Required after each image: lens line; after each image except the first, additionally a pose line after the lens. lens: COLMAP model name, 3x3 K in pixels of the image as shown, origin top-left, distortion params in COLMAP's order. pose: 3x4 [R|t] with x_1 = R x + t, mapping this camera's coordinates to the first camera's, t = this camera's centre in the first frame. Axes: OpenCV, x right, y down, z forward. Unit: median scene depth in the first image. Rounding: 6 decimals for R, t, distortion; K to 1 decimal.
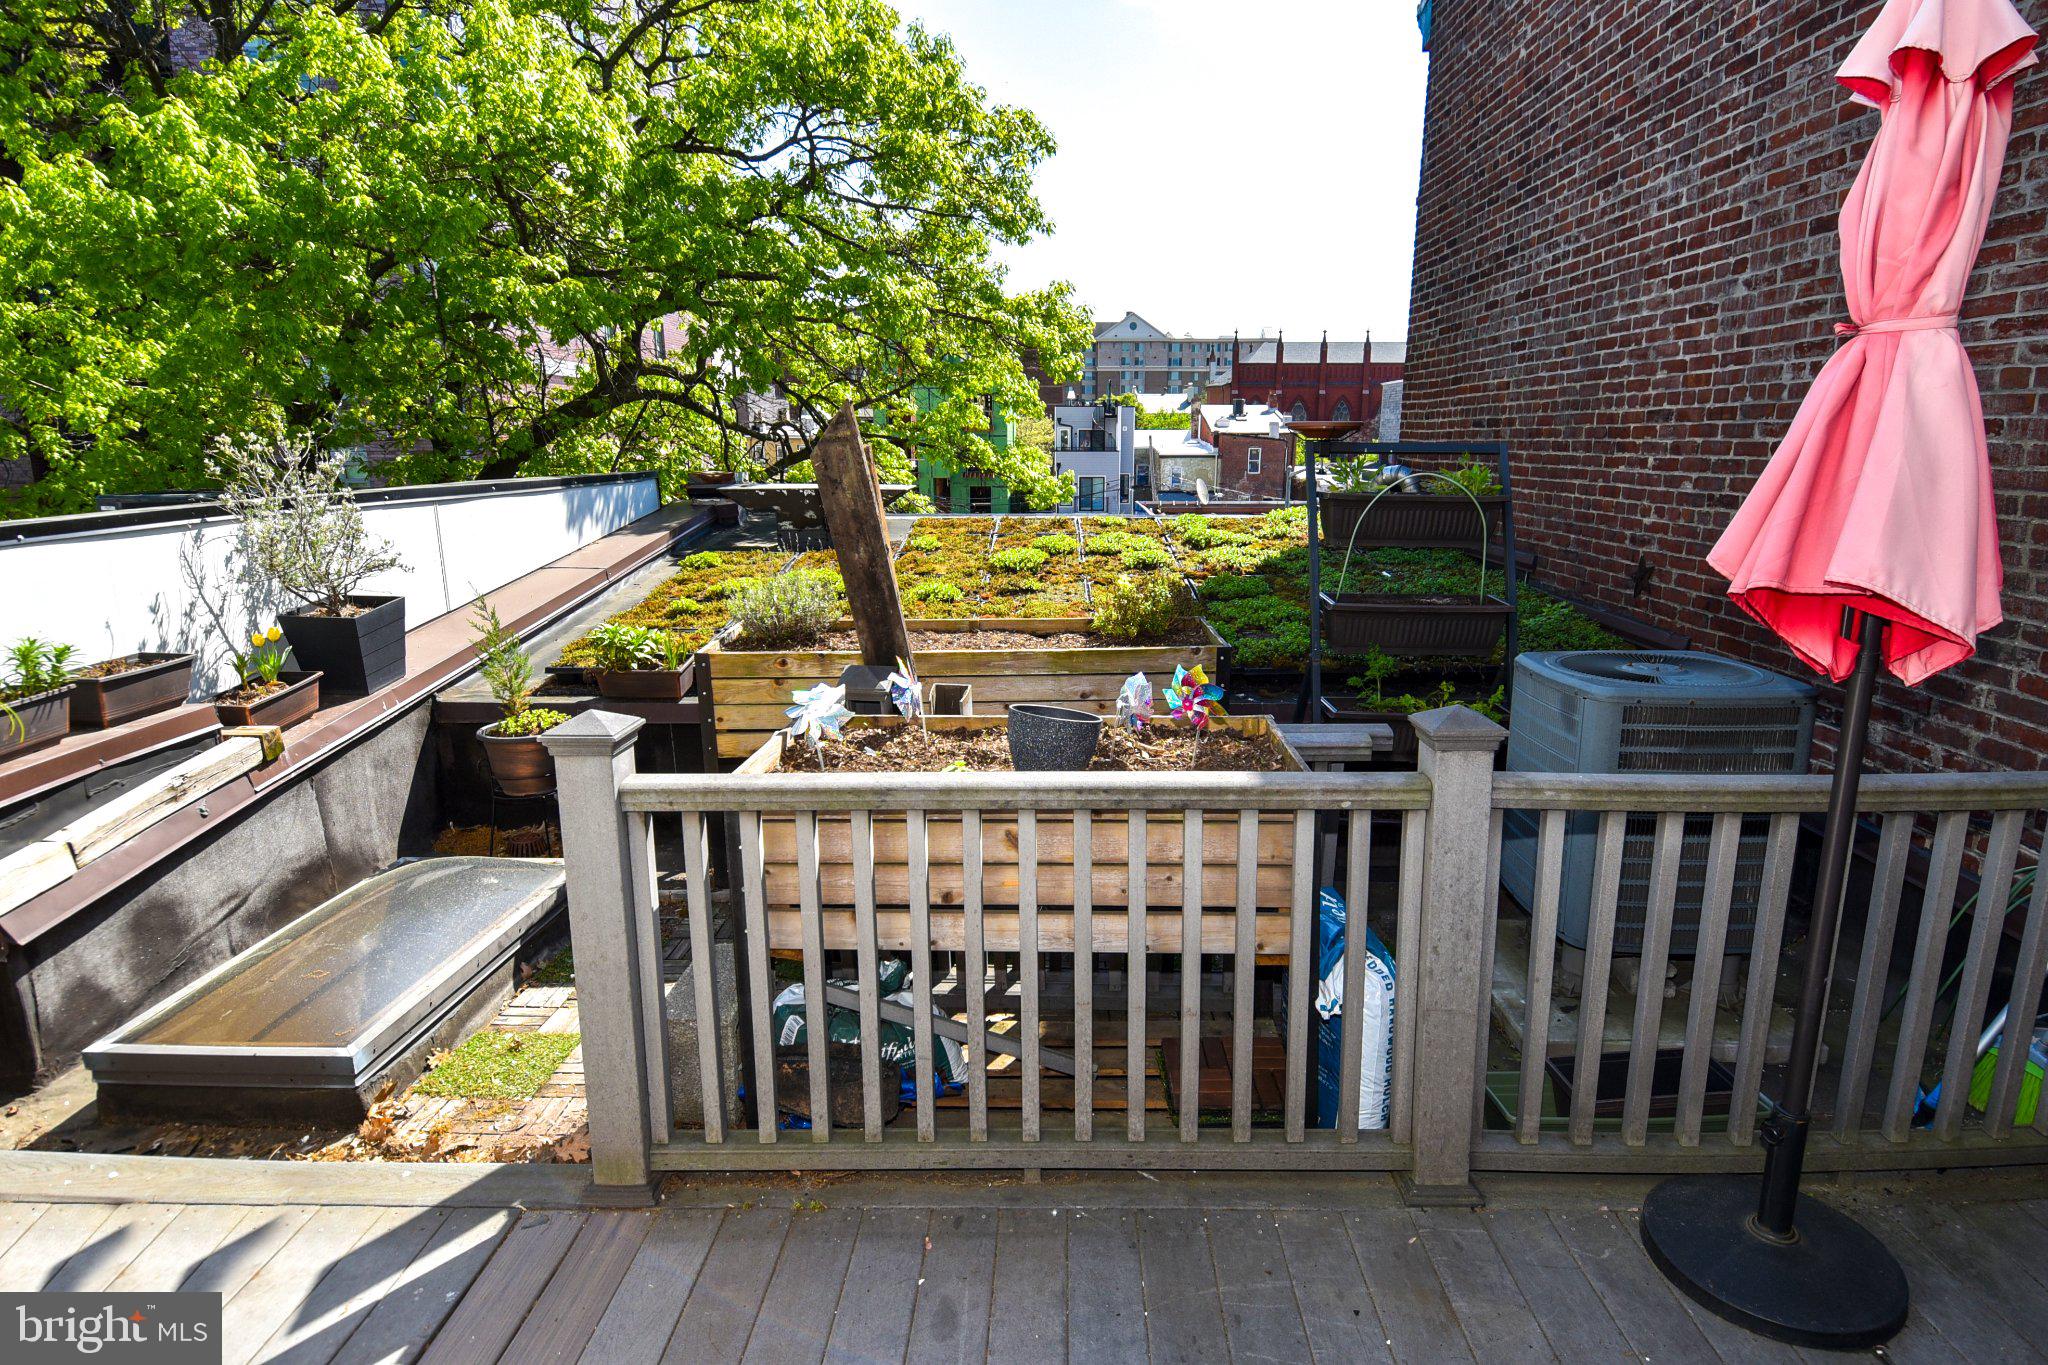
lens RADIAL K [[1096.9, 0, 1036.8], [0, 1096.9, 678.4], [0, 0, 1]] dist [0.037800, -0.042103]
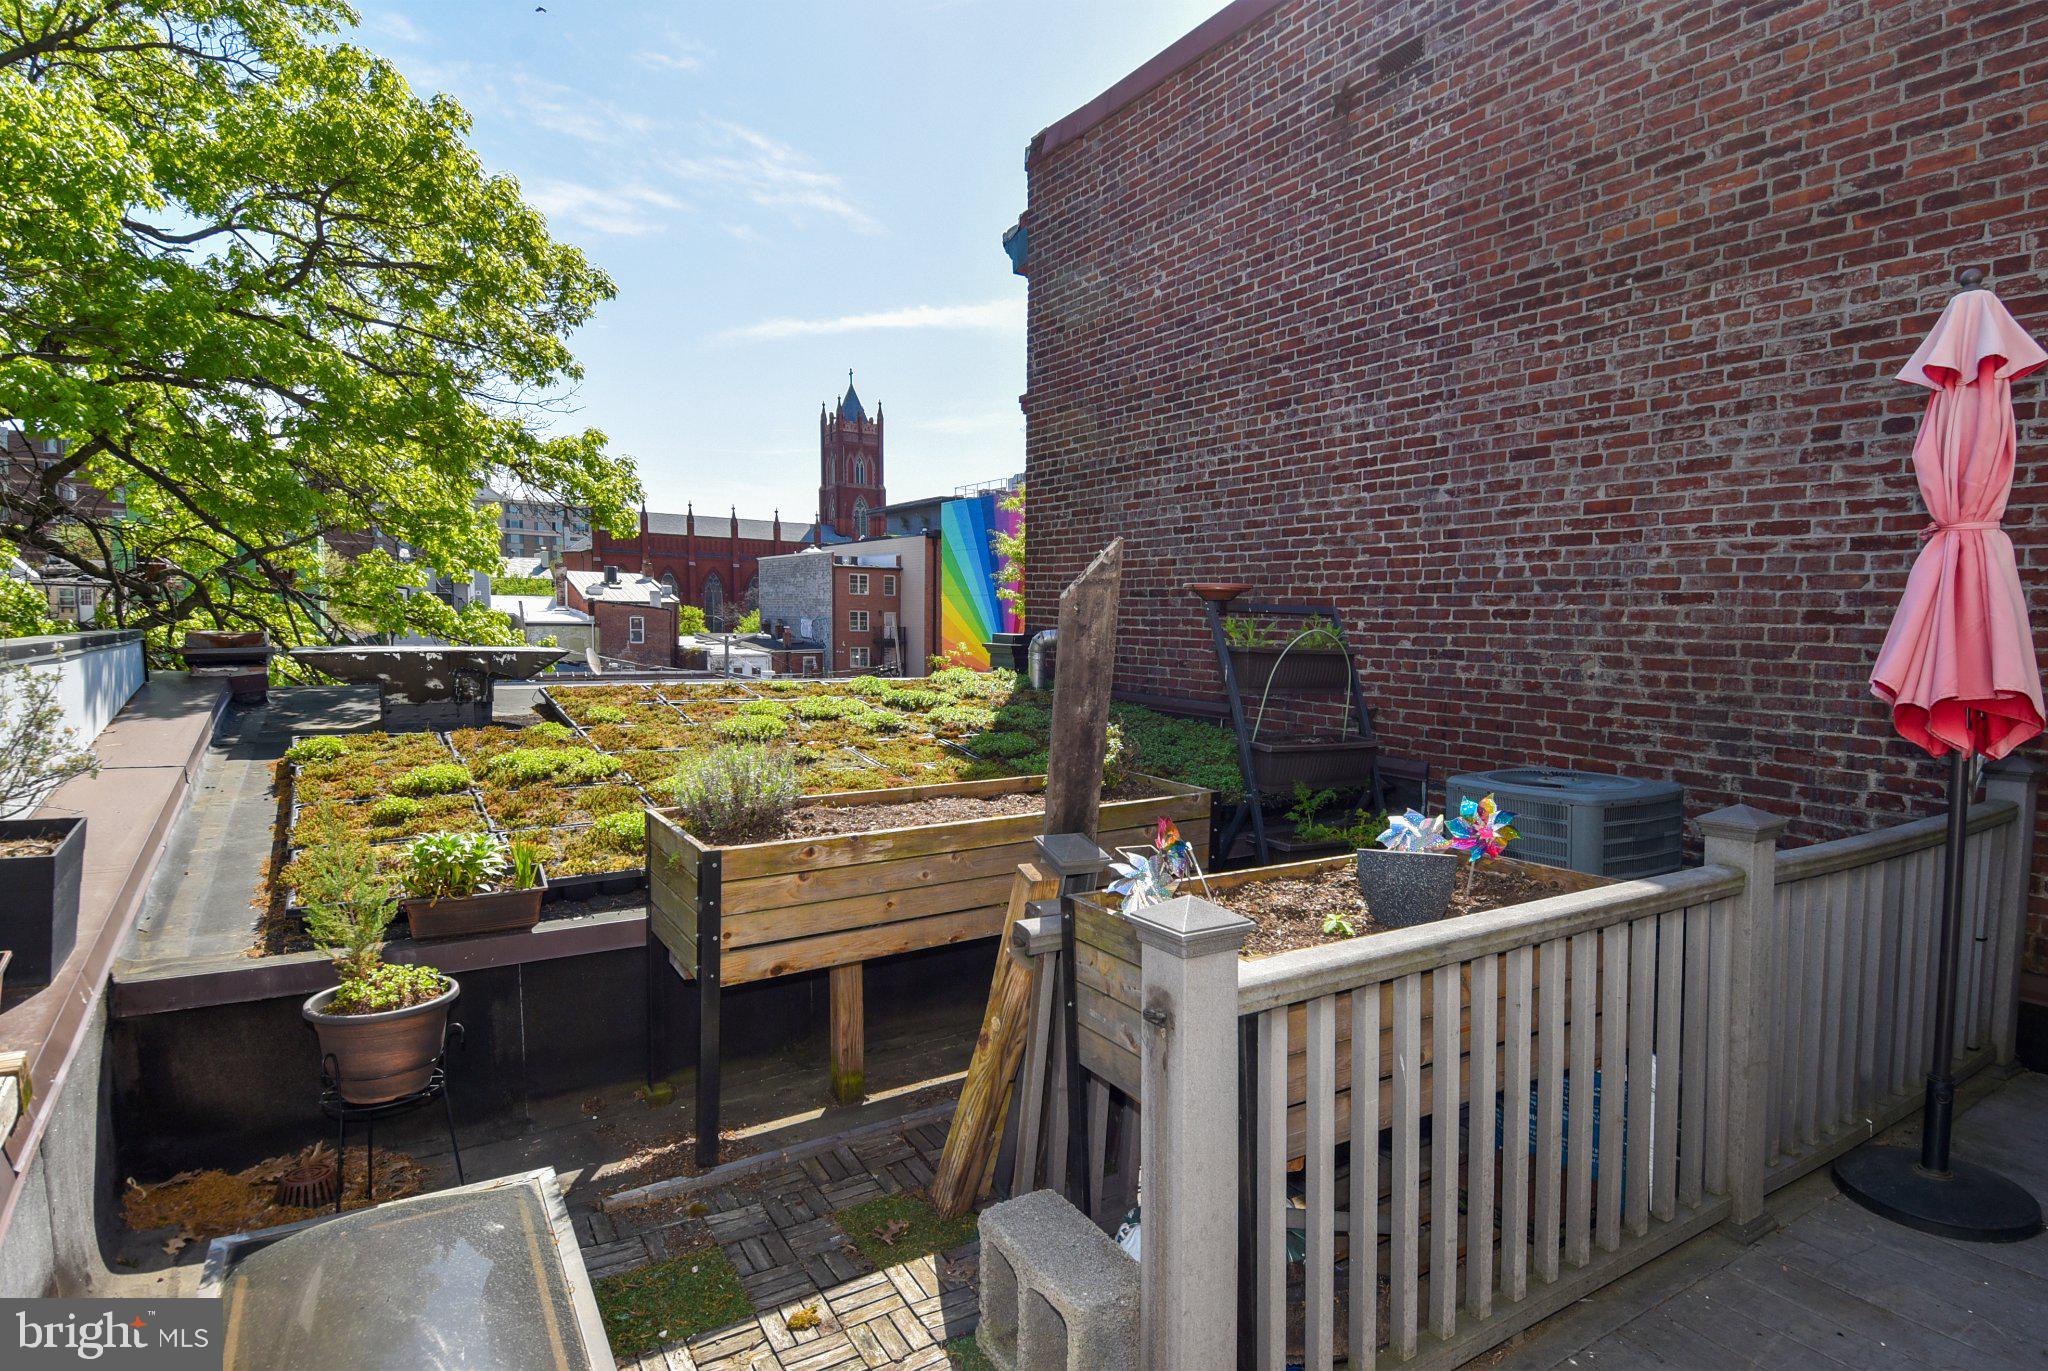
lens RADIAL K [[1096.9, 0, 1036.8], [0, 1096.9, 702.6], [0, 0, 1]] dist [0.037800, -0.042103]
pose [[0.840796, -0.031161, 0.540455, -0.689546], [0.101091, 0.989818, -0.100200, -0.033872], [-0.531830, 0.138883, 0.835385, 0.265513]]
